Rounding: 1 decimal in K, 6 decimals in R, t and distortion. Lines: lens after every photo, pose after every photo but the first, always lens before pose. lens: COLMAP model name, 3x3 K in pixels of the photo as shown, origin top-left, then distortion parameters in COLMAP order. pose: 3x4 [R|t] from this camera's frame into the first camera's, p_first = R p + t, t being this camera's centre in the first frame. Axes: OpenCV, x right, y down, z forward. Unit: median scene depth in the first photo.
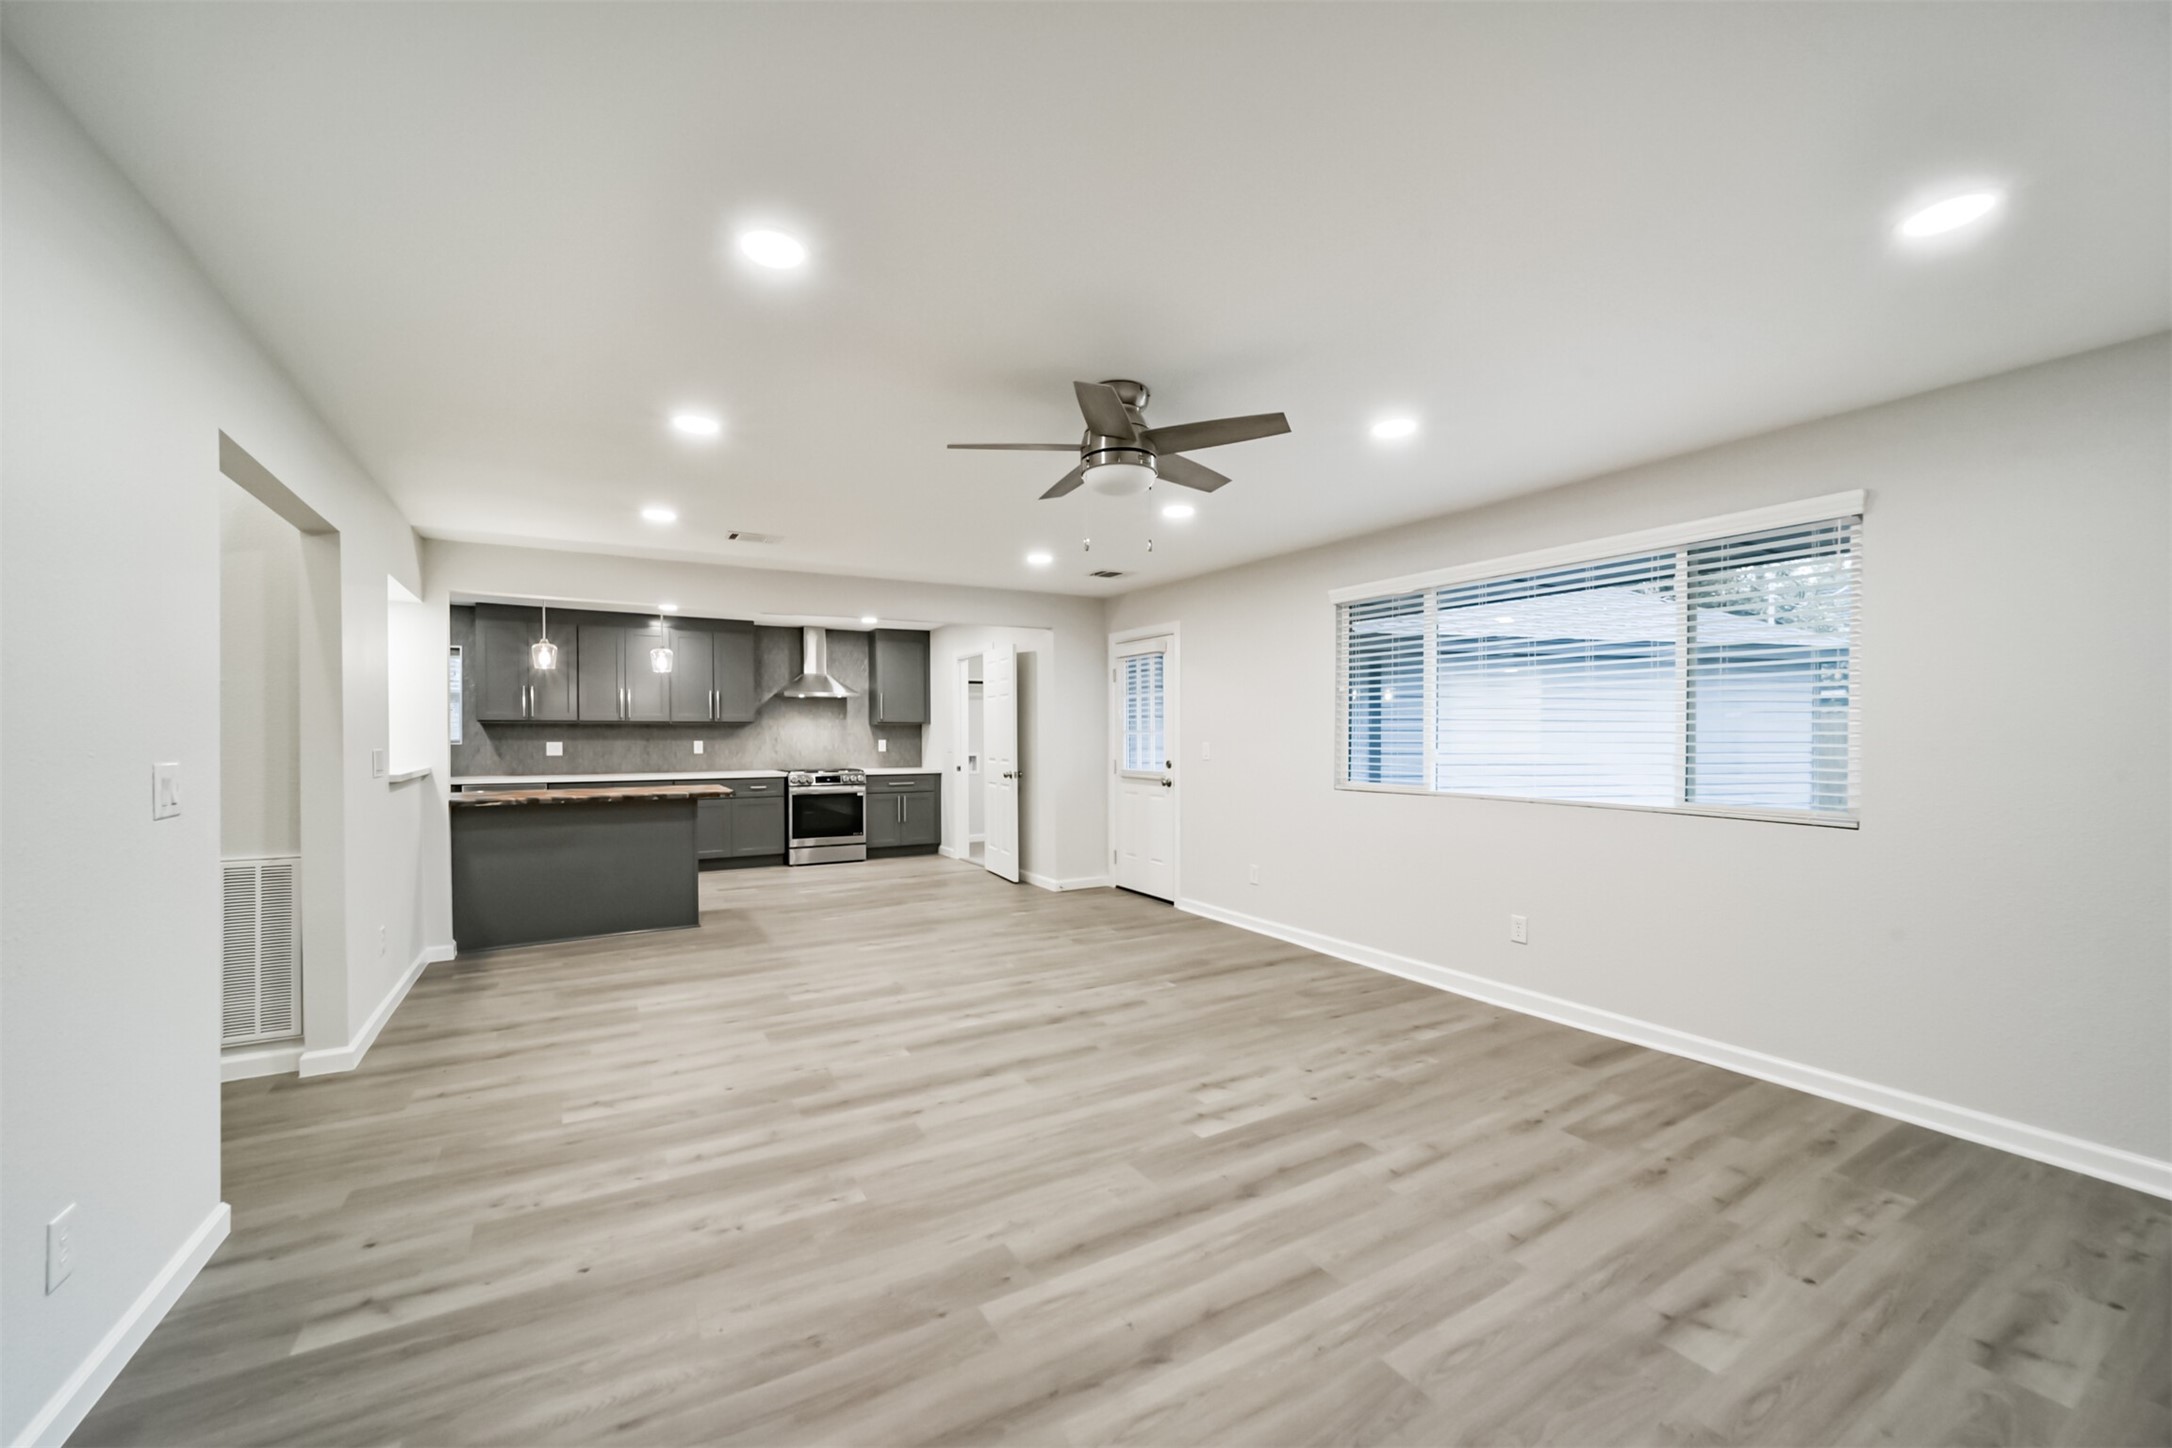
lens RADIAL K [[845.5, 0, 1084.7], [0, 845.5, 739.5], [0, 0, 1]] dist [-0.027079, 0.009735]
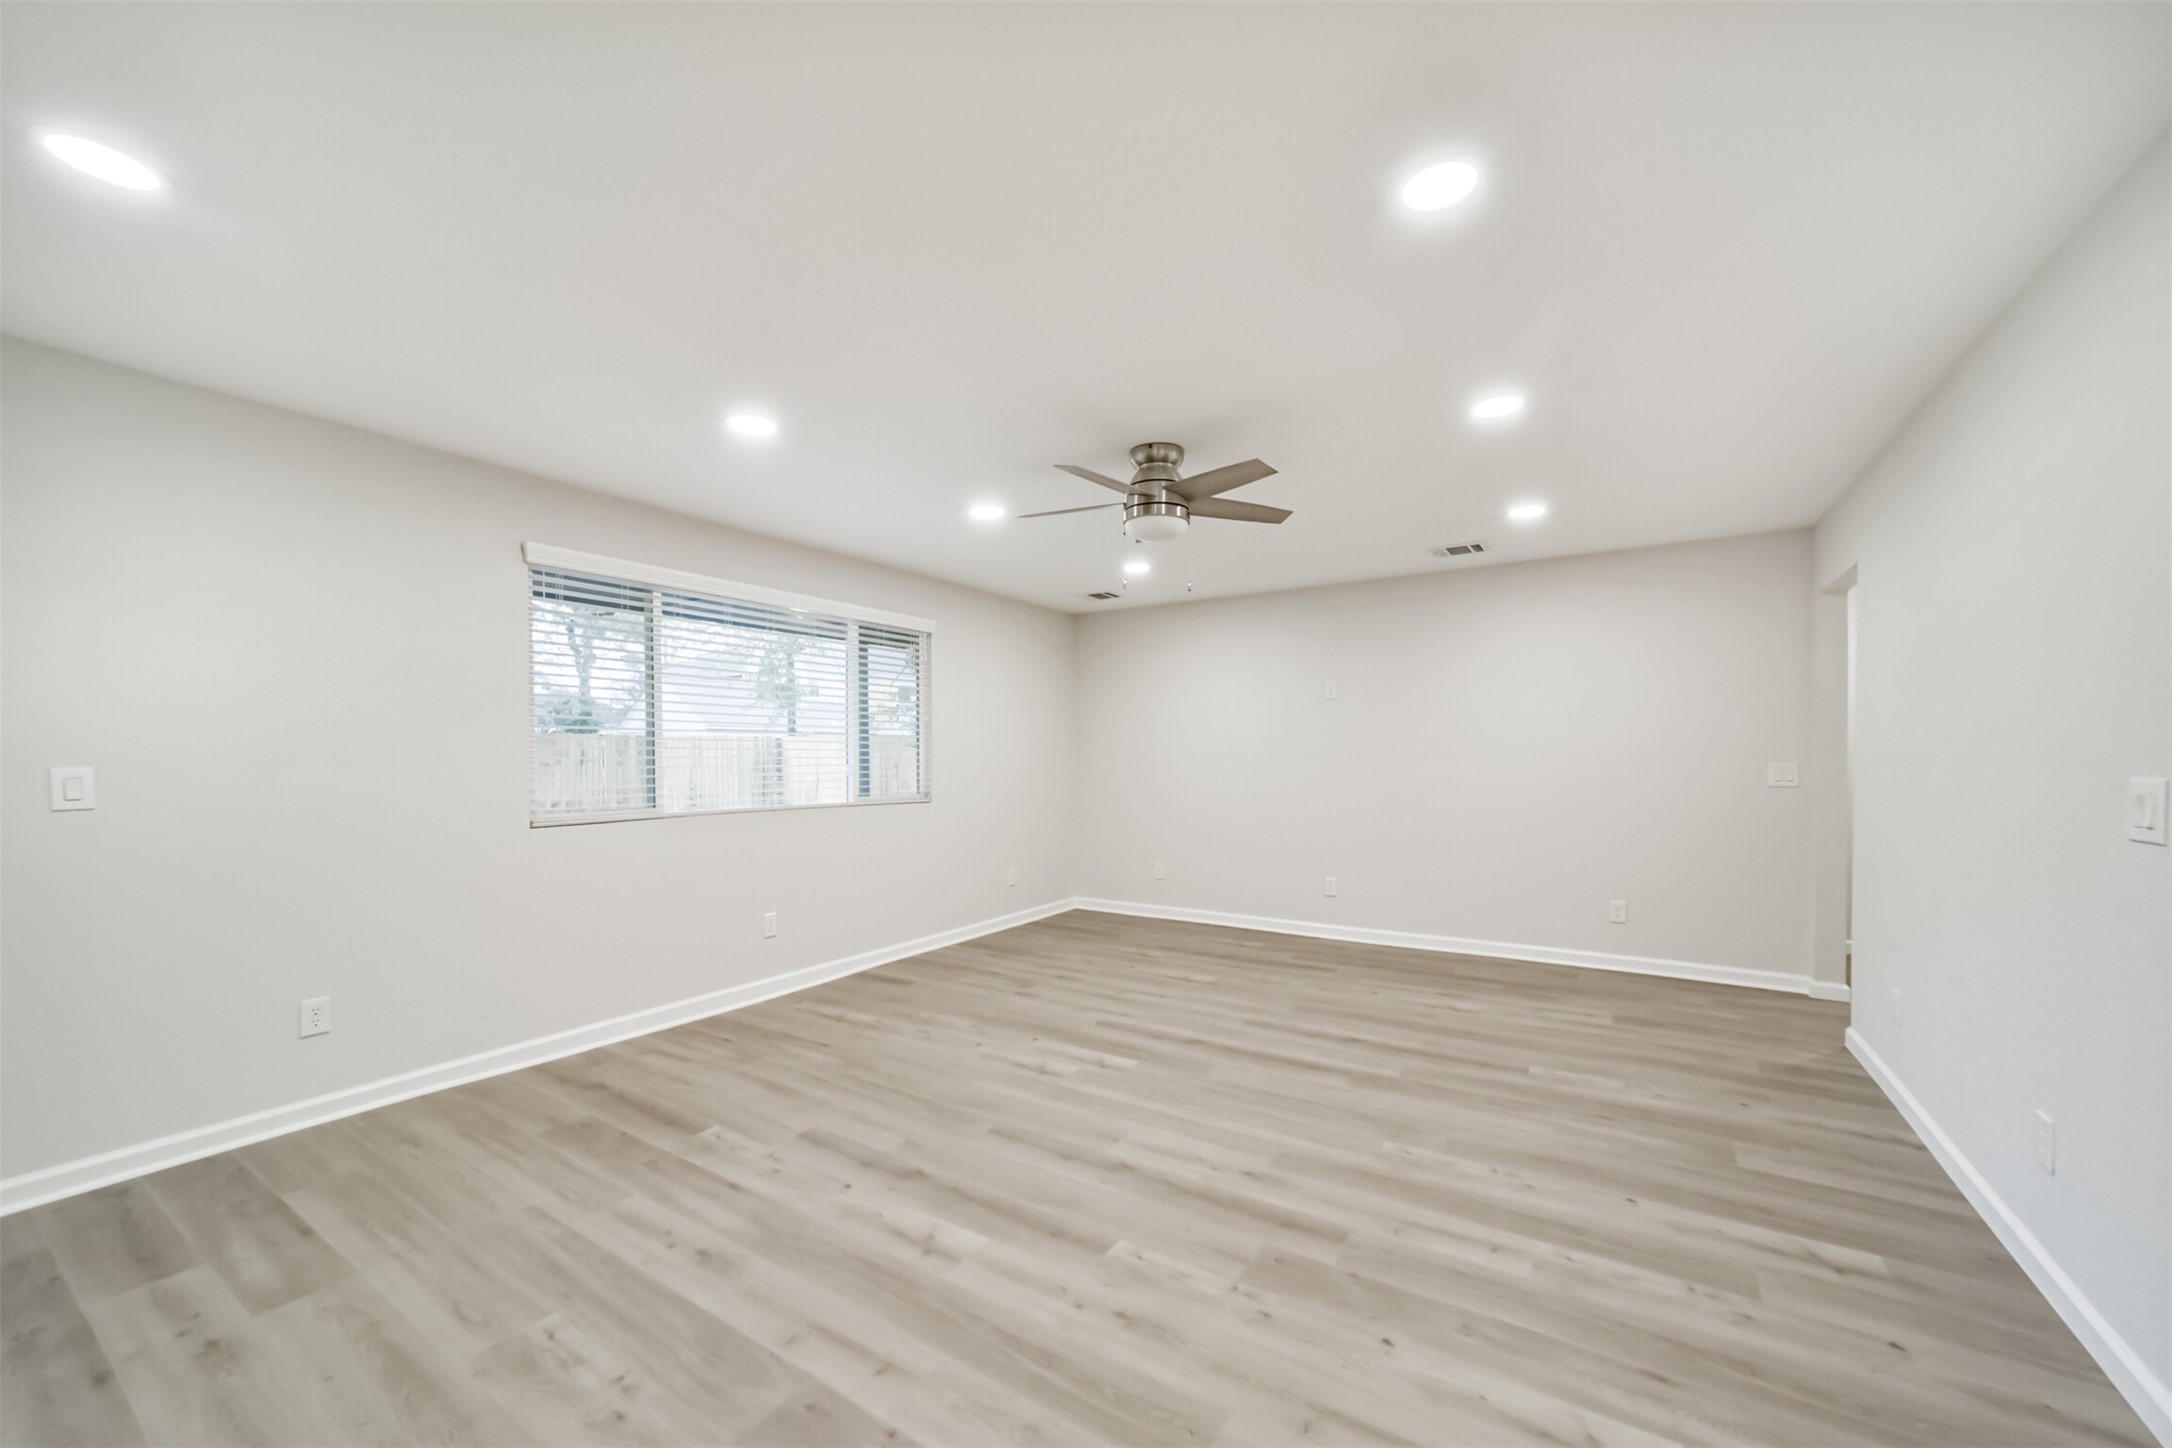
lens RADIAL K [[837.7, 0, 1081.8], [0, 837.7, 743.3], [0, 0, 1]] dist [-0.018604, 0.009249]
pose [[-0.448392, 0.009340, 0.893788, -0.876731], [0.005489, 0.999955, -0.007696, -0.006057], [-0.893820, 0.001456, -0.448423, 1.488014]]
